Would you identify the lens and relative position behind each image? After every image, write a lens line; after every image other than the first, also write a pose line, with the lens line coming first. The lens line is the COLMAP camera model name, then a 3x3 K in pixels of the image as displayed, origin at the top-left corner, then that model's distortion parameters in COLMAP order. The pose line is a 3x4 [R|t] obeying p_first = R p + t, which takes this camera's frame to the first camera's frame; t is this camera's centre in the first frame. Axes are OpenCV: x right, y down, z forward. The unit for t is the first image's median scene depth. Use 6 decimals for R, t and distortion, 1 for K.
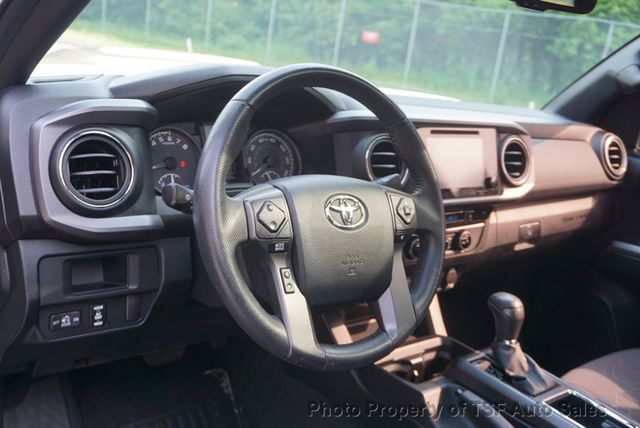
lens RADIAL K [[636.3, 0, 315.9], [0, 636.3, 213.6], [0, 0, 1]] dist [0.010829, 0.000000]
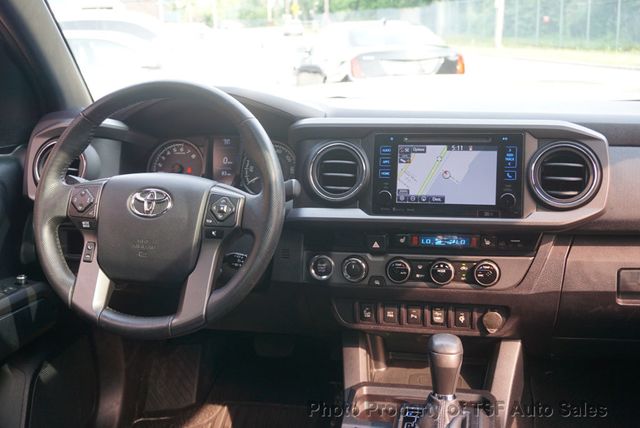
lens RADIAL K [[692.8, 0, 317.1], [0, 692.8, 215.0], [0, 0, 1]] dist [-0.019364, 0.000000]
pose [[0.635260, 0.044572, -0.771011, 1.089288], [-0.101086, 0.994543, -0.025793, 0.018777], [0.765654, 0.094323, 0.636300, 0.397731]]
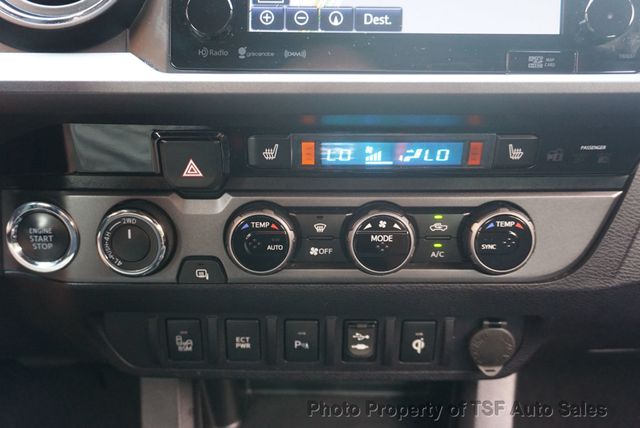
lens RADIAL K [[564.3, 0, 319.3], [0, 564.3, 212.3], [0, 0, 1]] dist [0.007692, 0.004941]
pose [[0.795753, 0.103936, -0.596635, 0.456144], [-0.076939, 0.994531, 0.070635, 0.025259], [0.600714, -0.010304, 0.799398, 1.059652]]
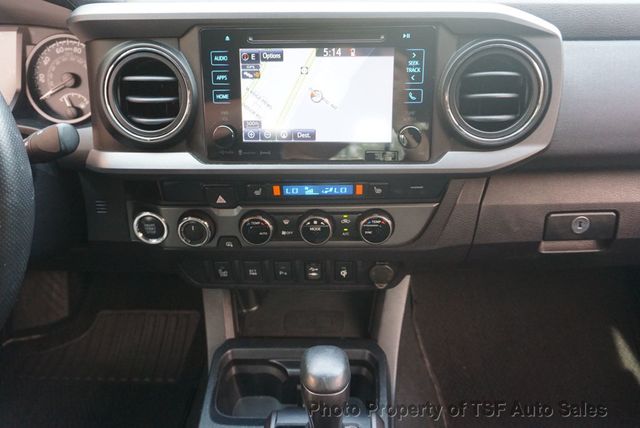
lens RADIAL K [[492.9, 0, 317.8], [0, 492.9, 214.9], [0, 0, 1]] dist [-0.011659, 0.001317]
pose [[0.765693, 0.222059, -0.603659, 0.659876], [-0.054703, 0.957597, 0.282871, -0.135095], [0.640876, -0.183571, 0.745372, 0.899896]]
